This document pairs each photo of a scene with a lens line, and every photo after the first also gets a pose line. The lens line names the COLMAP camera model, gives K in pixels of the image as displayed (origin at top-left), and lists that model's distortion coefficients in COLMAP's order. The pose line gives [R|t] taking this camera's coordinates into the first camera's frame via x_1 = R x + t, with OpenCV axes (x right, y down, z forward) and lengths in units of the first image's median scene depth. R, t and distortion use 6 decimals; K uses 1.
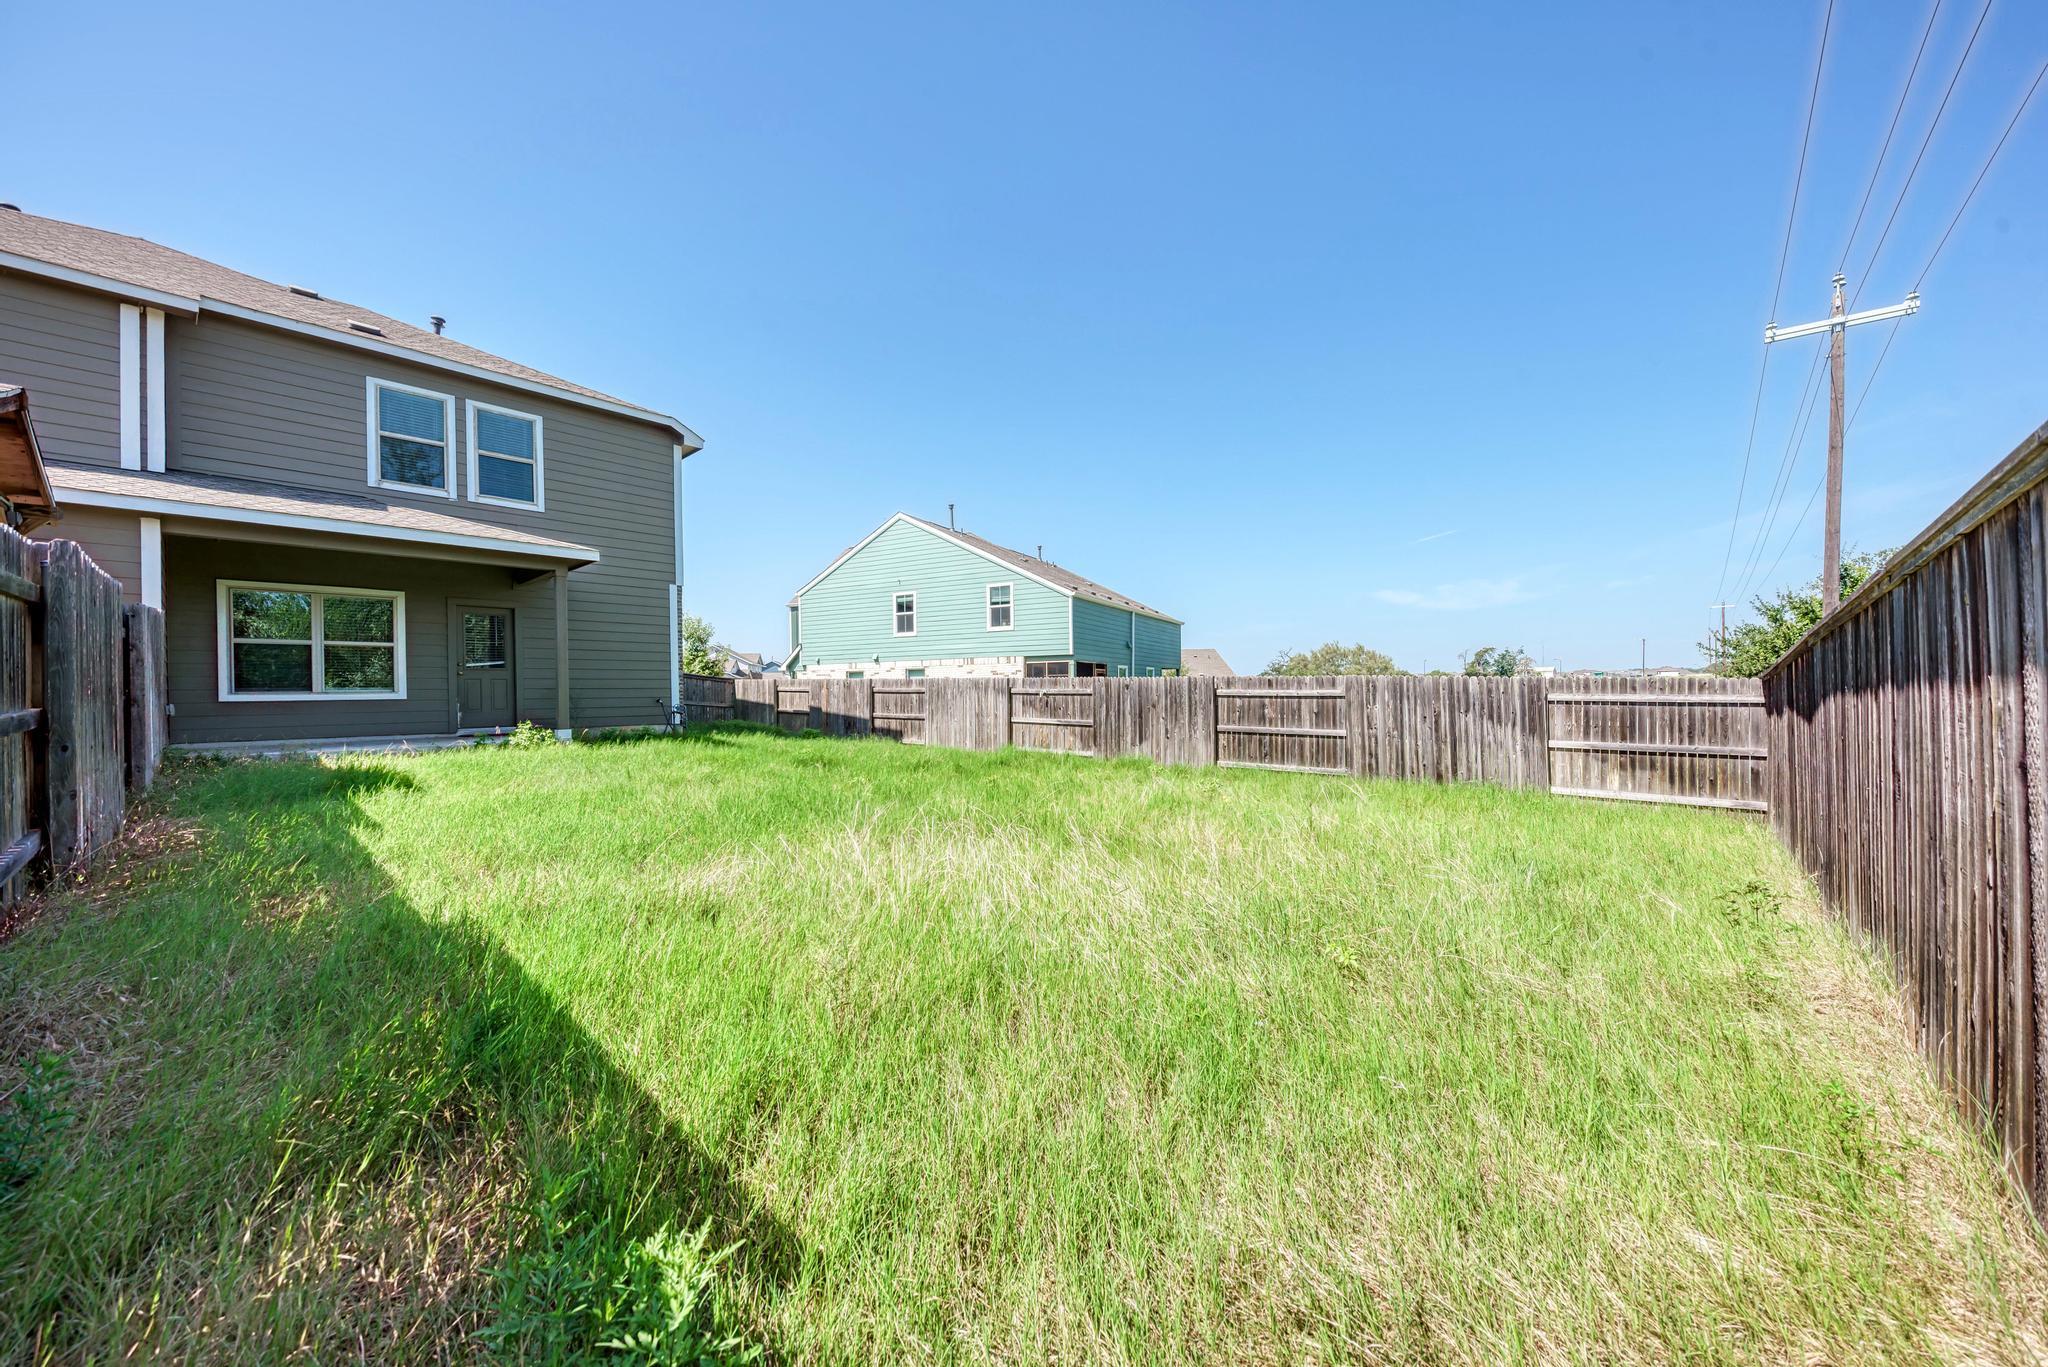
lens RADIAL K [[738.7, 0, 1026.7], [0, 738.7, 693.8], [0, 0, 1]] dist [0.019026, -0.007955]
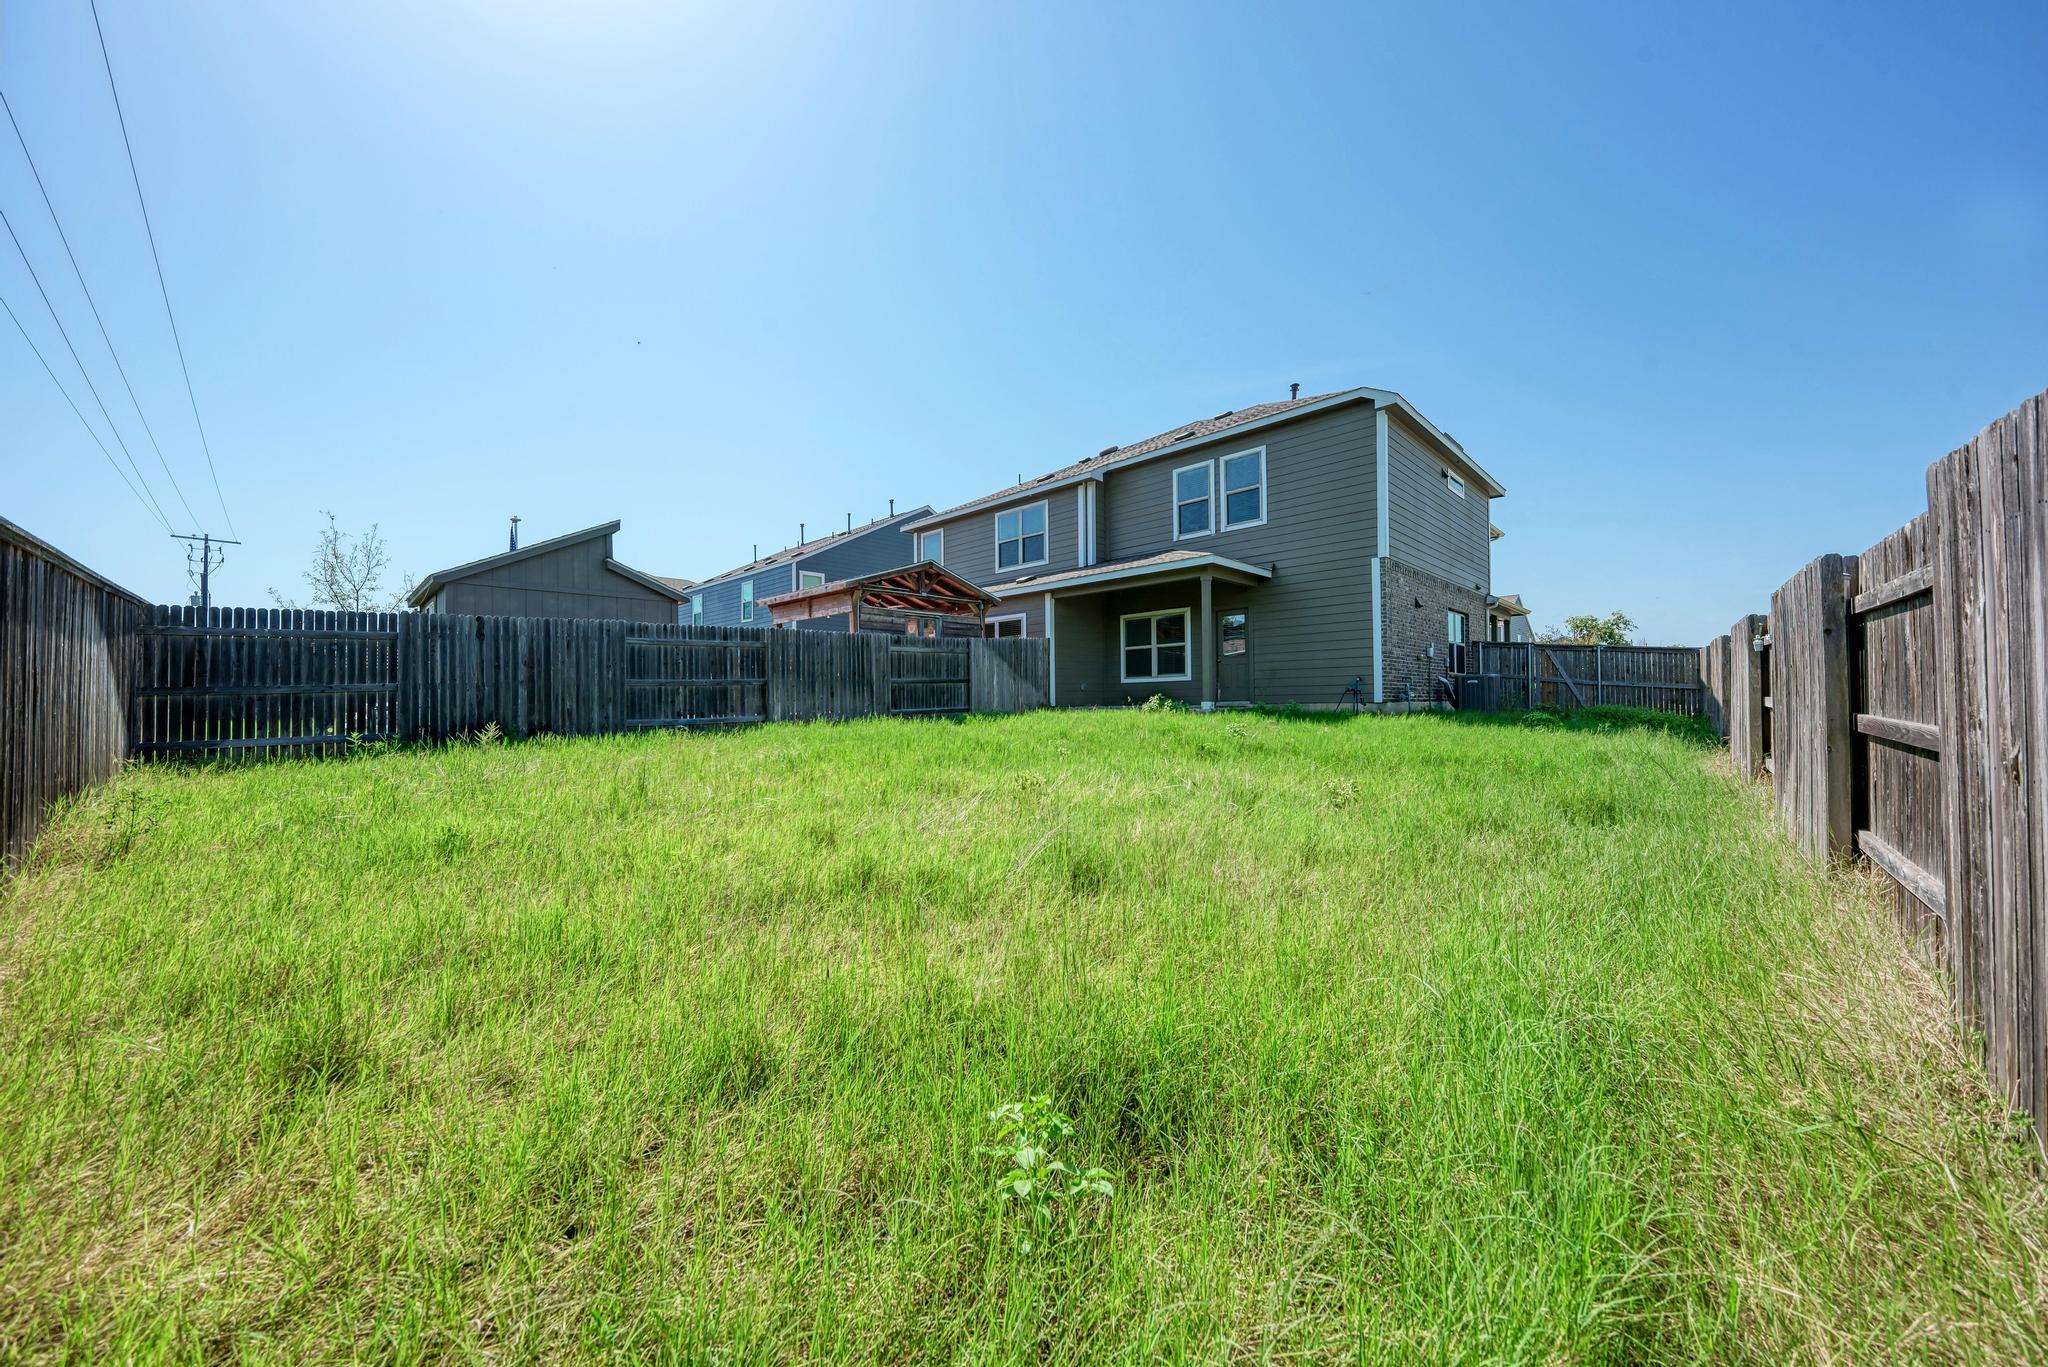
lens RADIAL K [[738.7, 0, 1026.7], [0, 738.7, 693.8], [0, 0, 1]] dist [0.019026, -0.007955]
pose [[-0.035713, -0.003375, -0.999356, 0.598788], [0.006557, 0.999972, -0.003611, 0.034634], [0.999341, -0.006681, -0.035690, 0.699164]]
